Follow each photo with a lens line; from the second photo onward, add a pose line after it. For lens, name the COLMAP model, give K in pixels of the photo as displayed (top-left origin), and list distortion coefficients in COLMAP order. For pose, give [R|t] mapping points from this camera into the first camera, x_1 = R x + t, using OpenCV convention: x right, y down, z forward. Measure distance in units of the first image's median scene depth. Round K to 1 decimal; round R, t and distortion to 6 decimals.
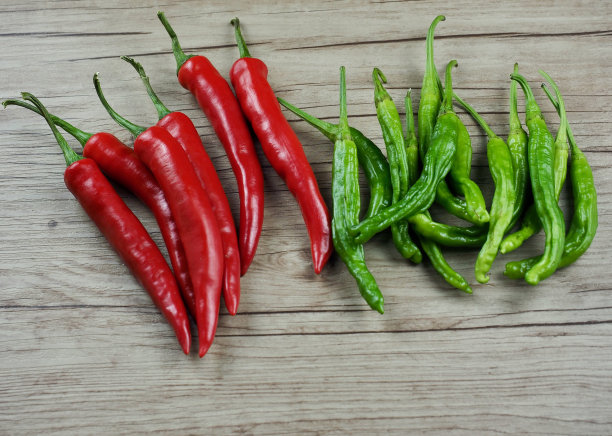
lens RADIAL K [[1352.2, 0, 320.1], [0, 1352.2, 196.6], [0, 0, 1]] dist [0.019788, 0.000000]
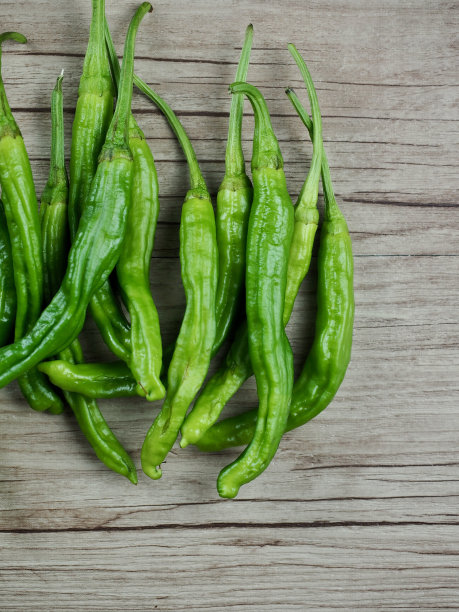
lens RADIAL K [[1407.2, 0, 214.8], [0, 1407.2, 298.0], [0, 0, 1]] dist [0.041786, 0.000000]
pose [[0.999254, 0.017660, 0.034352, 0.121732], [-0.033265, 0.845482, 0.532967, -0.346104], [-0.019632, -0.533712, 0.845439, 0.475371]]
